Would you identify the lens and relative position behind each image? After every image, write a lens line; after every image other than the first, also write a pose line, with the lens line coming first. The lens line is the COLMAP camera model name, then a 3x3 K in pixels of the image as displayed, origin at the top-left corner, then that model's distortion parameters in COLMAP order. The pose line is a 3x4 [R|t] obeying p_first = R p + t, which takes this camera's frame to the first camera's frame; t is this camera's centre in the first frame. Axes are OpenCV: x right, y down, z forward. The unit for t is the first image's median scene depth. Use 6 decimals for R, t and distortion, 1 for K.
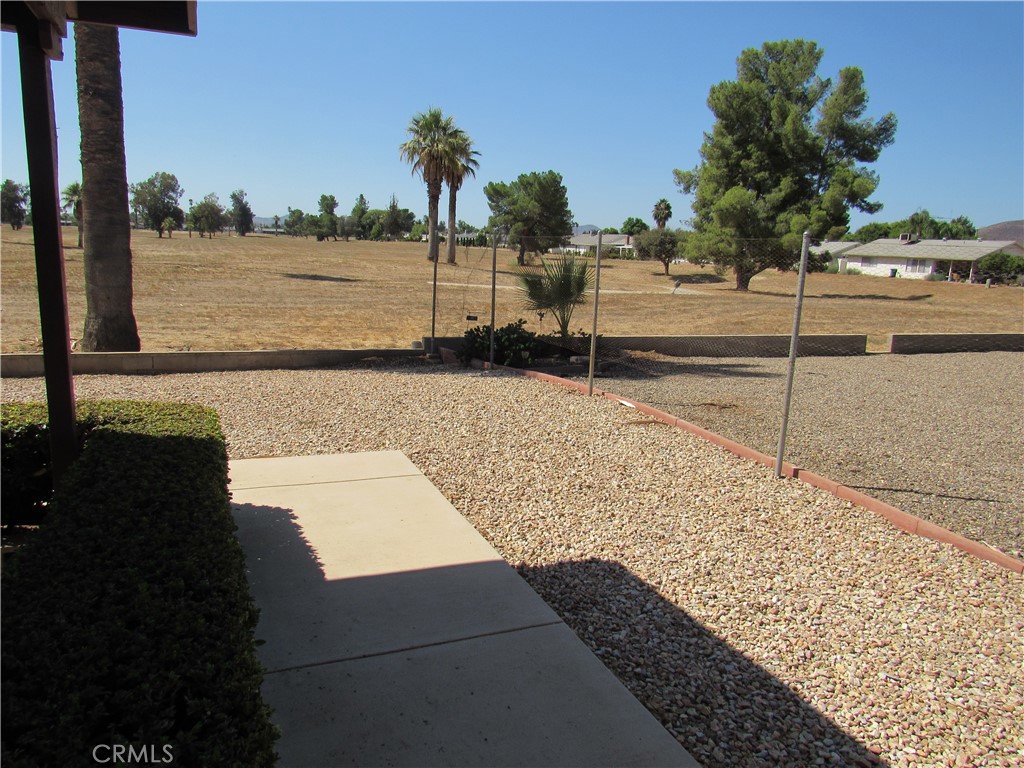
lens RADIAL K [[735.2, 0, 510.3], [0, 735.2, 386.2], [0, 0, 1]] dist [-0.029470, 0.014162]
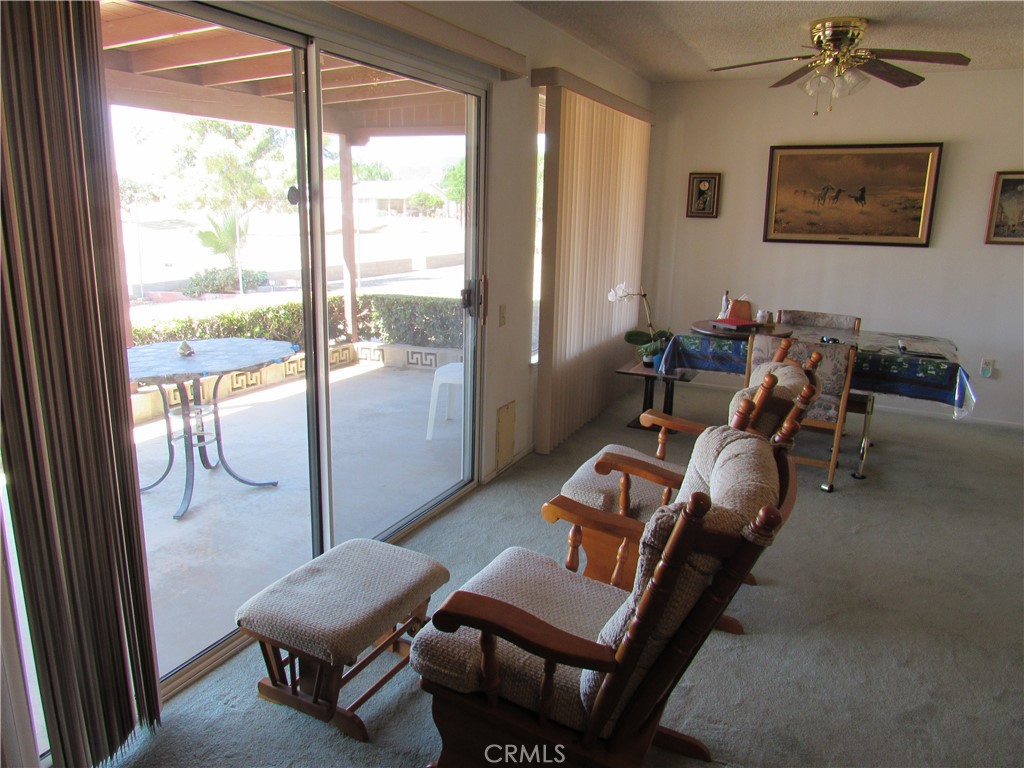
lens RADIAL K [[735.2, 0, 508.7], [0, 735.2, 387.5], [0, 0, 1]] dist [-0.029470, 0.014162]
pose [[0.746934, -0.186120, 0.638317, -0.088125], [0.134860, 0.982476, 0.128661, 0.005923], [-0.651078, -0.010018, 0.758945, -0.061310]]
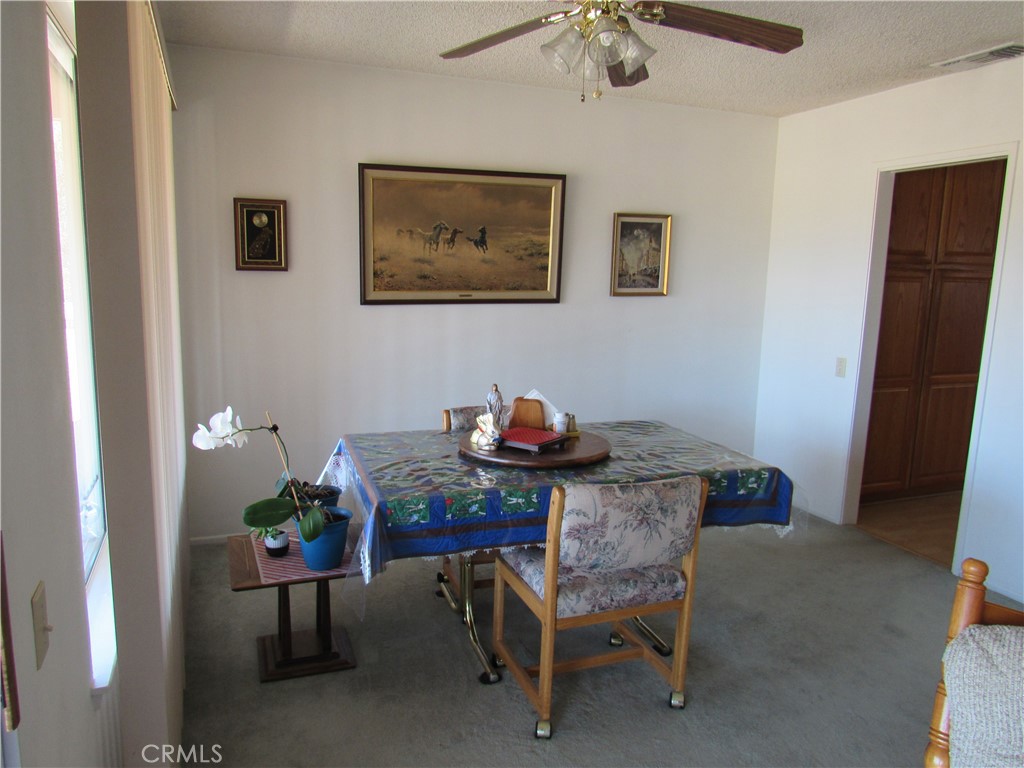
lens RADIAL K [[735.2, 0, 515.8], [0, 735.2, 384.9], [0, 0, 1]] dist [-0.029470, 0.014162]
pose [[0.022380, -0.201524, 0.979228, -0.063727], [0.168222, 0.966267, 0.195012, 0.000717], [-0.985495, 0.160364, 0.055526, -0.027256]]
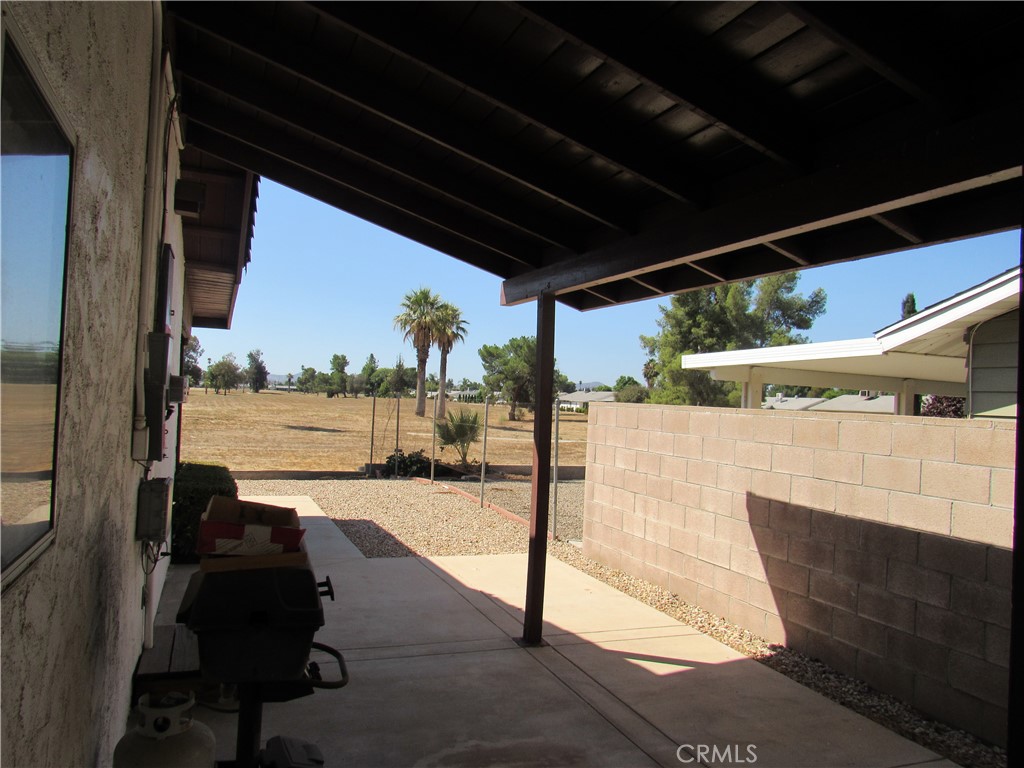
lens RADIAL K [[735.2, 0, 511.1], [0, 735.2, 386.9], [0, 0, 1]] dist [-0.029470, 0.014162]
pose [[0.999951, -0.000611, -0.009910, 0.035314], [-0.001466, 0.978062, -0.208307, 0.016763], [0.009820, 0.208312, 0.978013, -0.088179]]
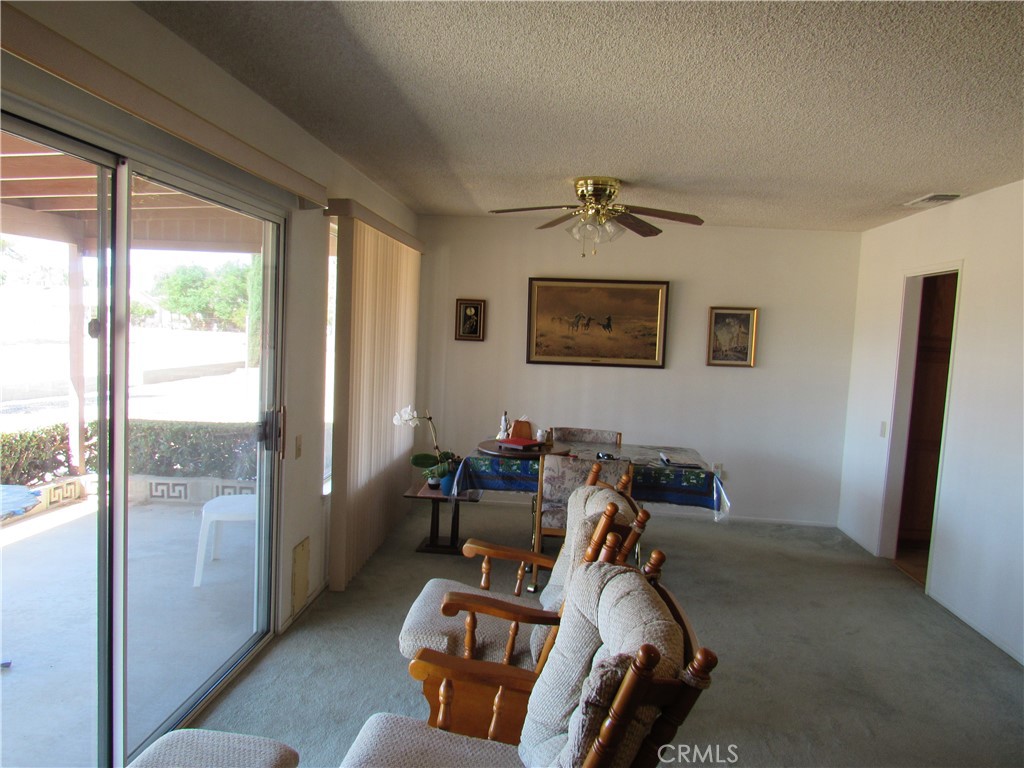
lens RADIAL K [[735.2, 0, 512.7], [0, 735.2, 387.1], [0, 0, 1]] dist [-0.029470, 0.014162]
pose [[0.457867, -0.095868, 0.883837, -0.091011], [0.144223, 0.989009, 0.032562, 0.003715], [-0.877244, 0.112560, 0.466661, -0.056436]]
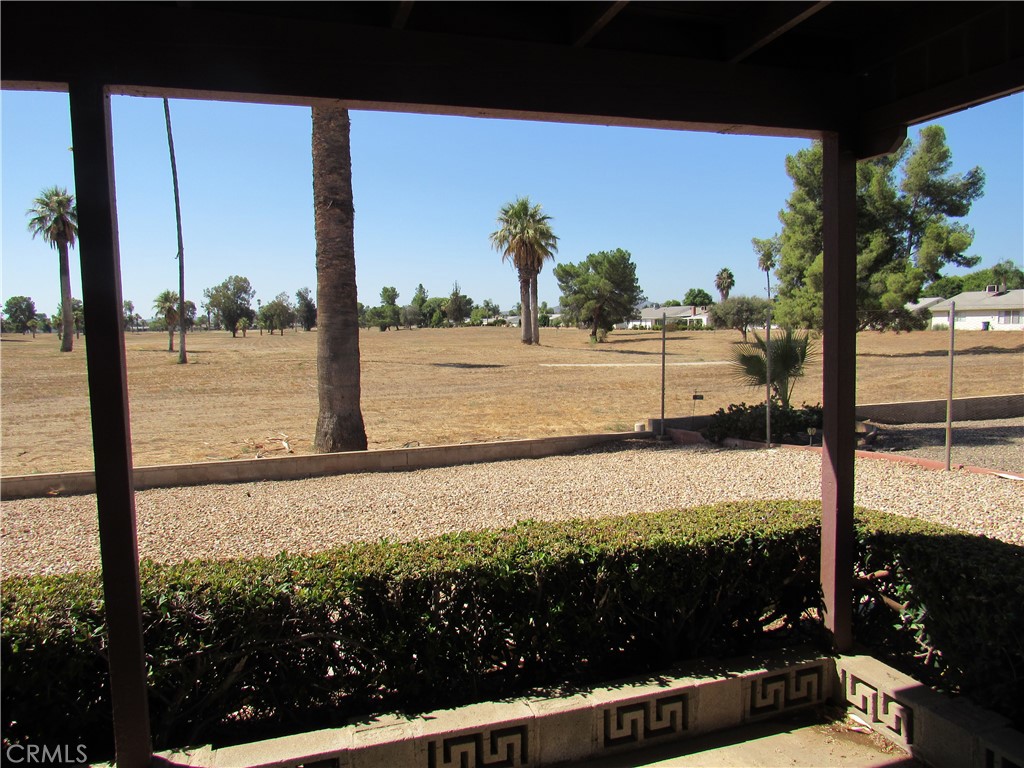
lens RADIAL K [[735.2, 0, 509.5], [0, 735.2, 385.0], [0, 0, 1]] dist [-0.029470, 0.014162]
pose [[0.995486, -0.057762, -0.075314, -0.043234], [0.049260, 0.992685, -0.110228, -0.002381], [0.081130, 0.106020, 0.991049, 0.000038]]
